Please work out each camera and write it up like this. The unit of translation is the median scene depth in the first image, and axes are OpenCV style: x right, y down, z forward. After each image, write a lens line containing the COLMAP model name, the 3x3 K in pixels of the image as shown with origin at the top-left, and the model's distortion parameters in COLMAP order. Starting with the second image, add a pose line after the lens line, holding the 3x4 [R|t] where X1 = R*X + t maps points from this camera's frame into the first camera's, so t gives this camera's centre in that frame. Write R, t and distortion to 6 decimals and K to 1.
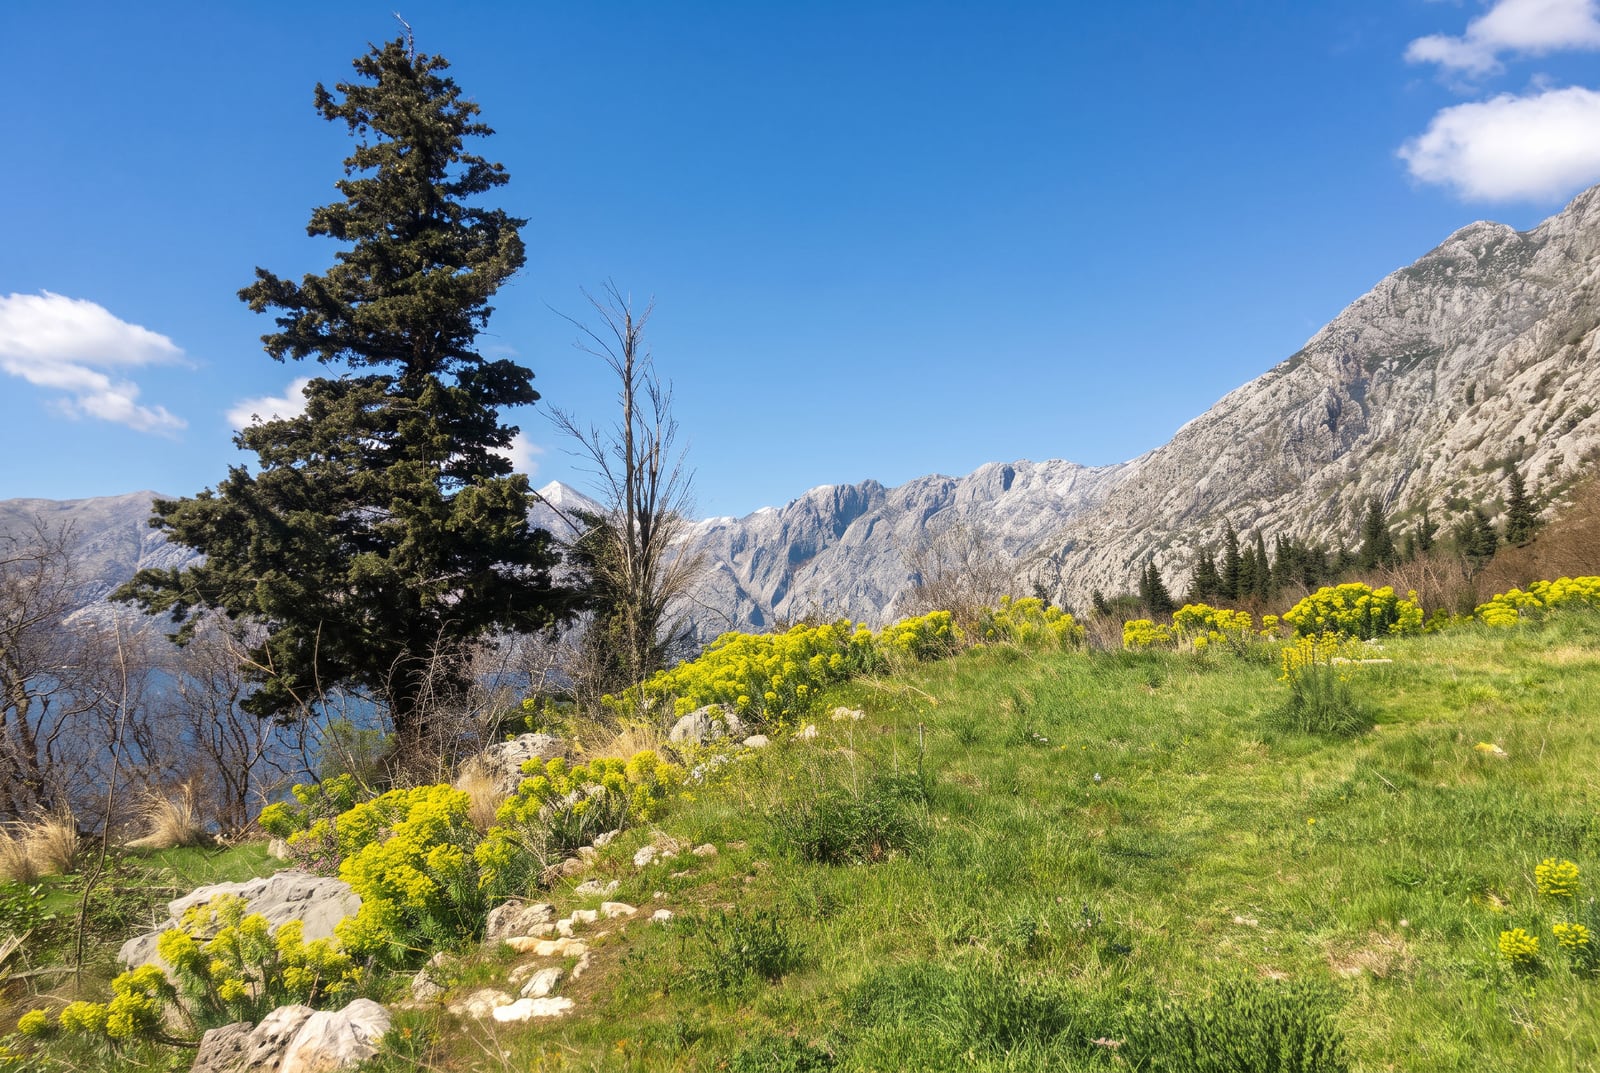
lens RADIAL K [[690.7, 0, 801.7], [0, 690.7, 560.3], [0, 0, 1]] dist [0.035887, 0.000024]
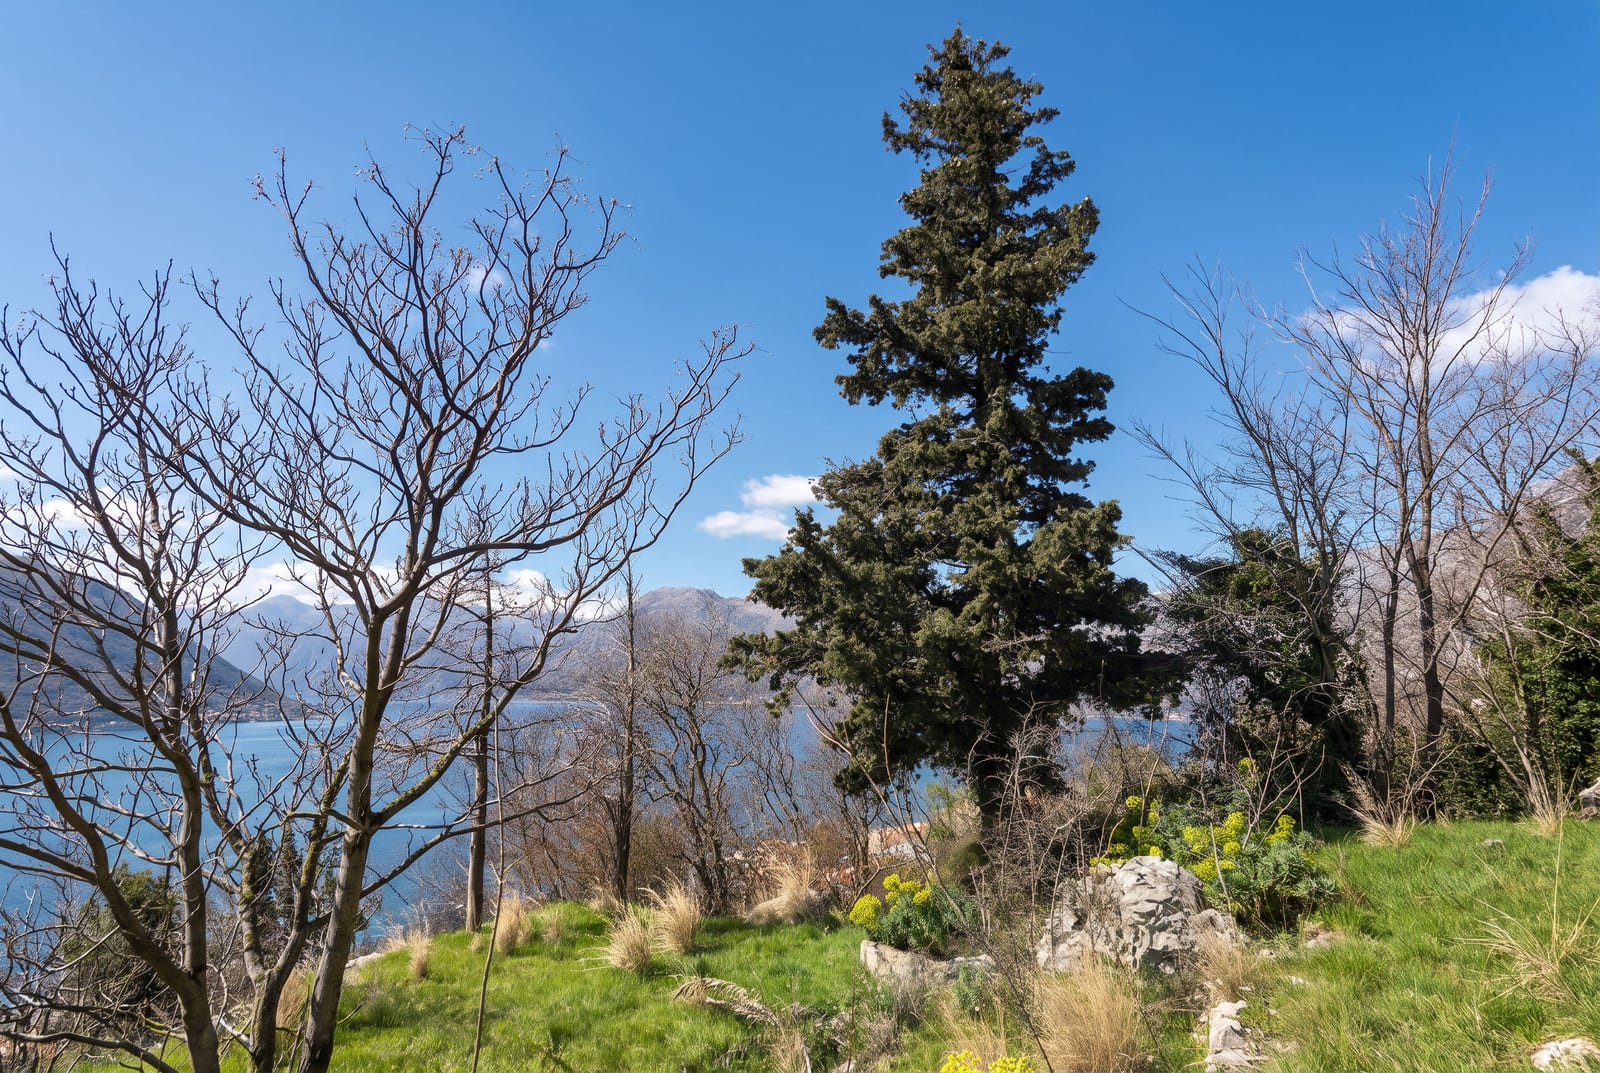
lens RADIAL K [[719.5, 0, 800.0], [0, 719.5, 536.5], [0, 0, 1]] dist [0.000594, 0.000030]
pose [[0.719334, -0.091382, -0.688627, -0.135788], [0.010909, 0.992673, -0.120334, 0.003144], [0.694579, 0.079048, 0.715061, 0.252520]]
